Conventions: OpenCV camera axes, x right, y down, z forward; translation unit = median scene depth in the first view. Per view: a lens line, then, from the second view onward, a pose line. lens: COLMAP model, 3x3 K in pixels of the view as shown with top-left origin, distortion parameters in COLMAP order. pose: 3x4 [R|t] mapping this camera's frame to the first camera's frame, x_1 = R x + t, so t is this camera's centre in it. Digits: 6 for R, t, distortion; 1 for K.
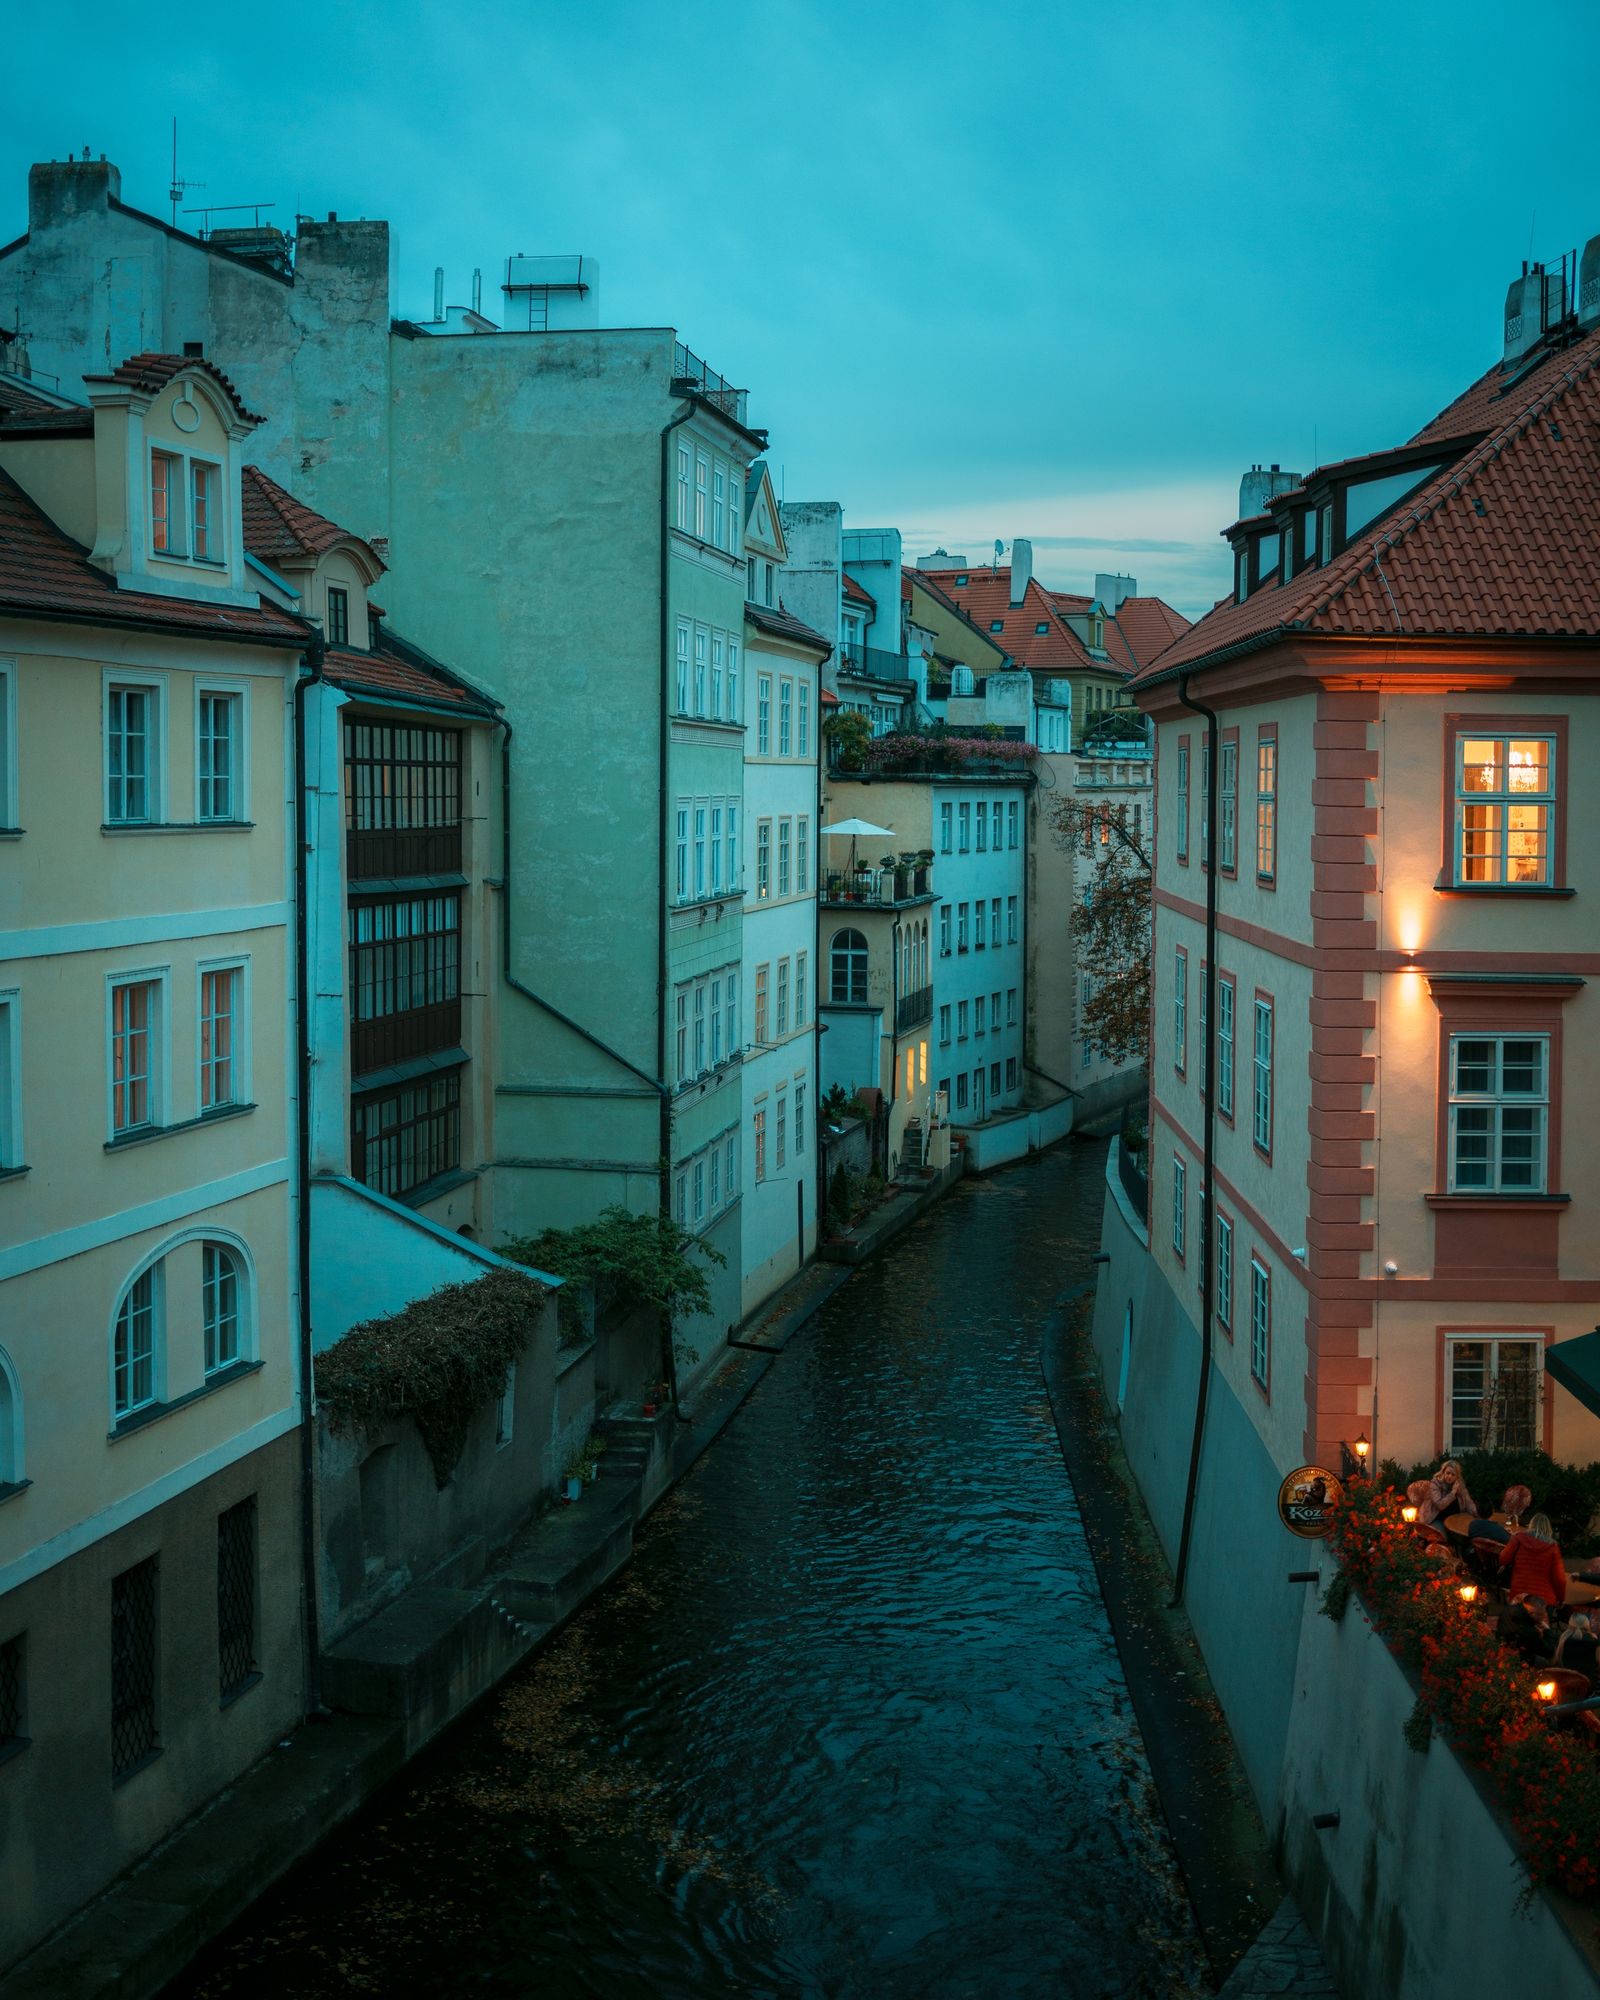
lens RADIAL K [[2474.8, 0, 794.9], [0, 2474.8, 853.2], [0, 0, 1]] dist [0.006410, 0.012781]
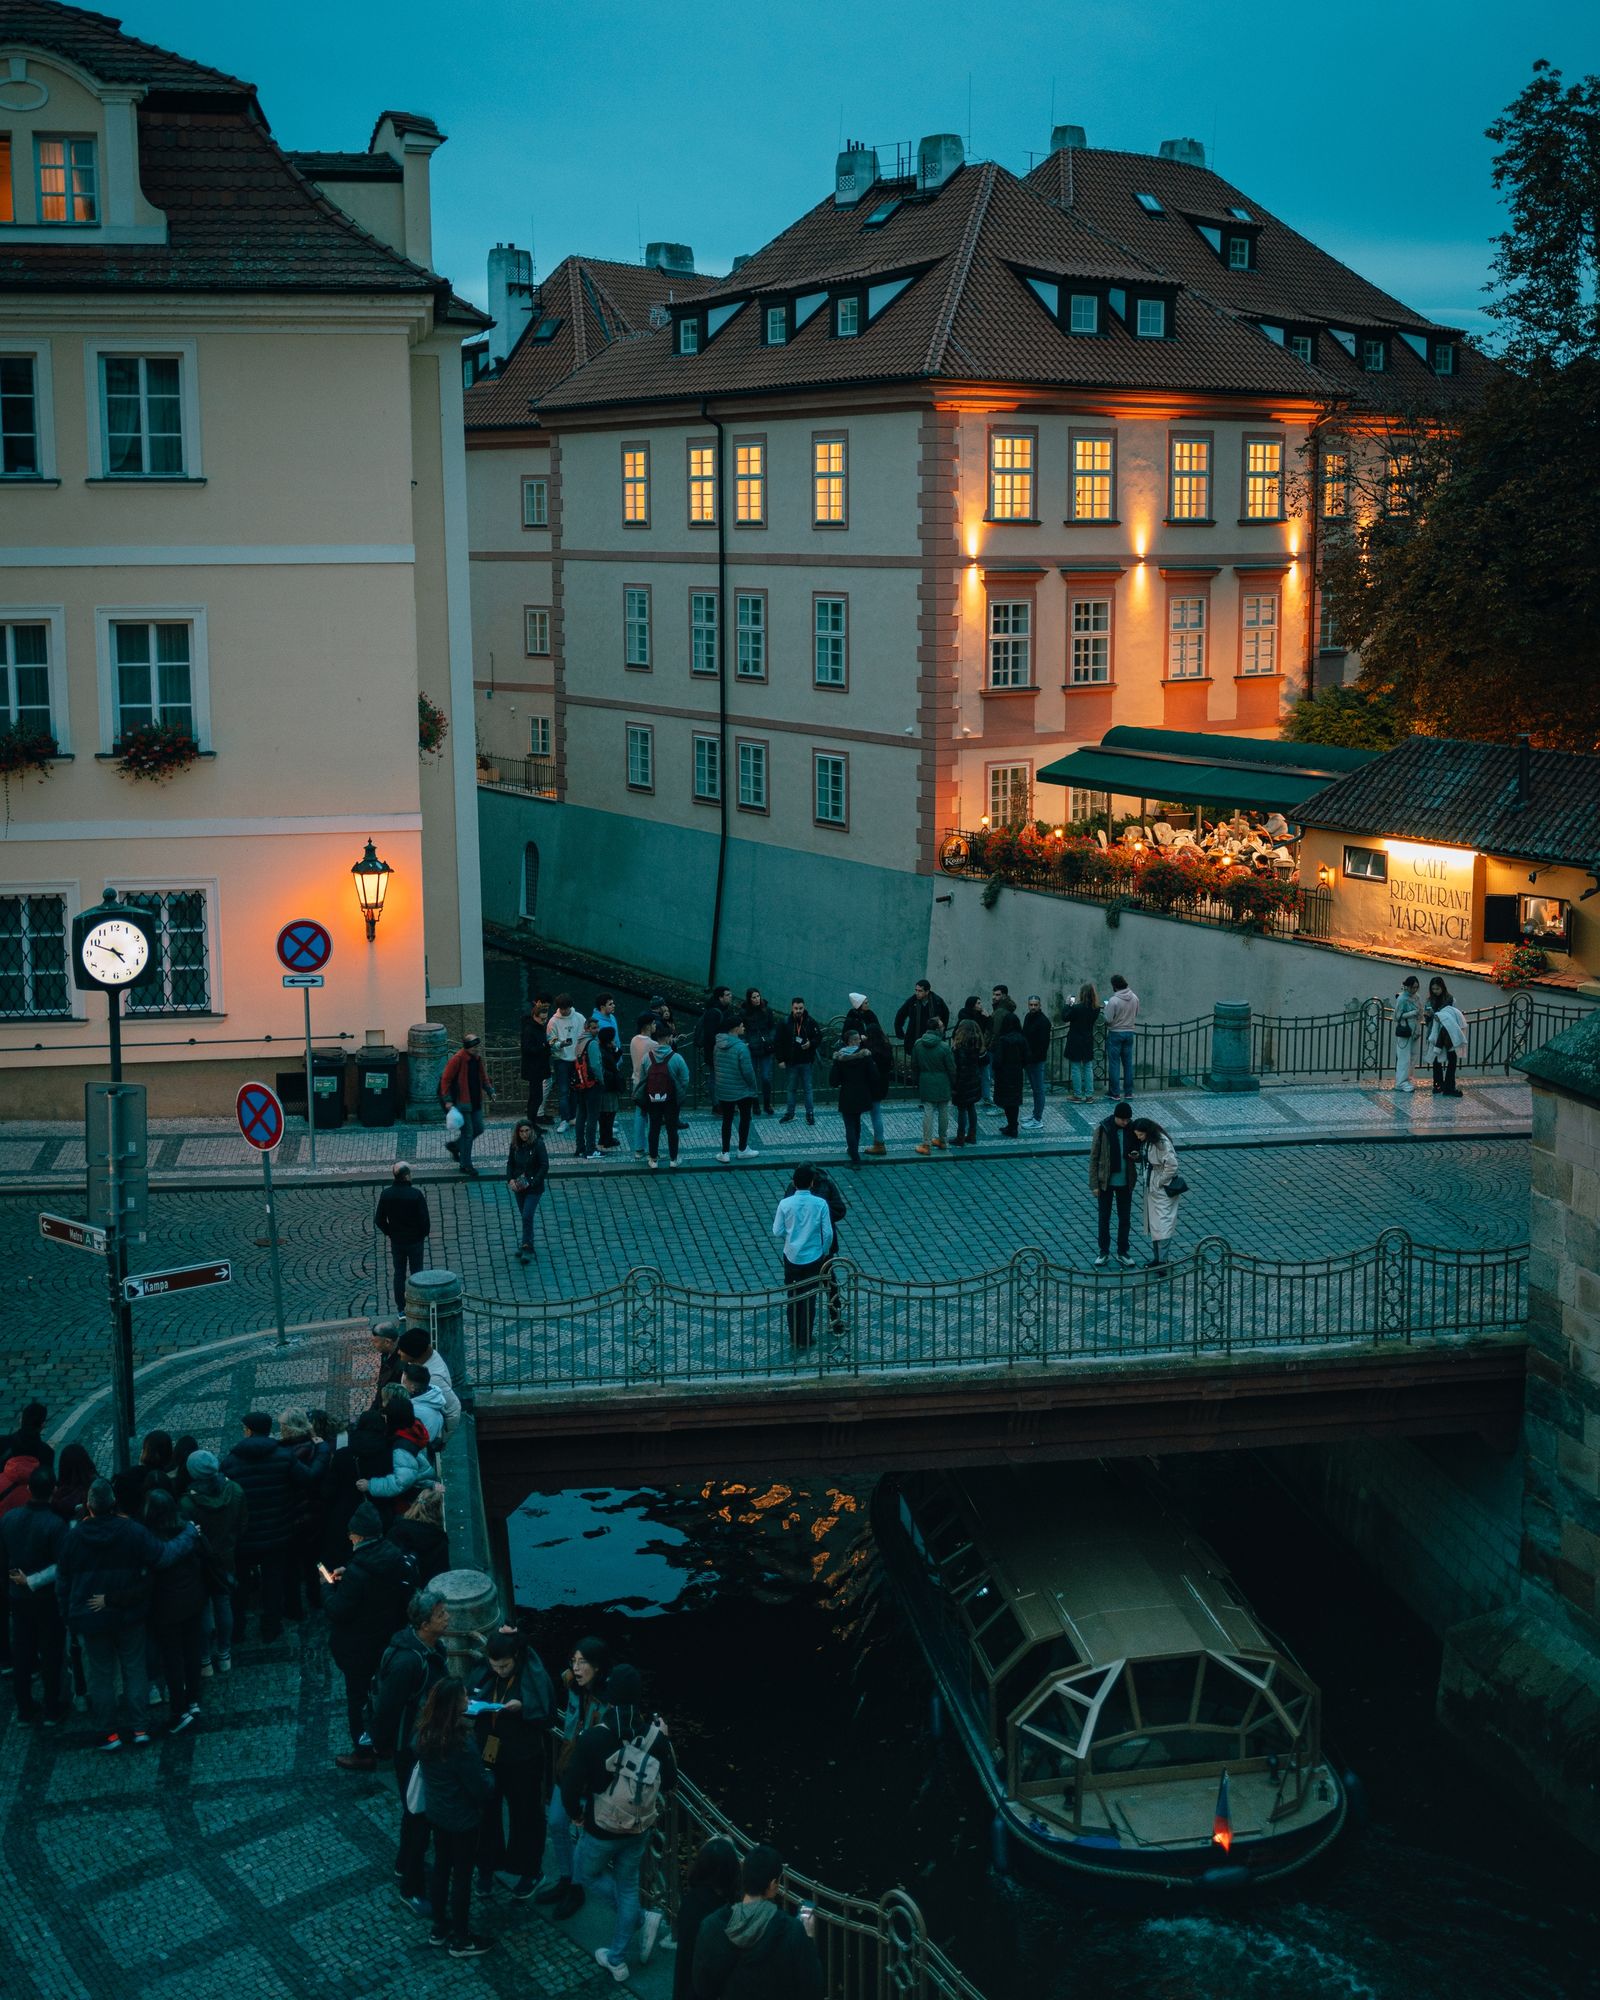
lens RADIAL K [[2474.8, 0, 794.9], [0, 2474.8, 853.2], [0, 0, 1]] dist [0.006410, 0.012781]
pose [[0.824836, -0.086498, 0.558715, -0.889387], [0.026531, 0.993060, 0.114574, 0.044308], [-0.564749, -0.079682, 0.821407, -0.433062]]
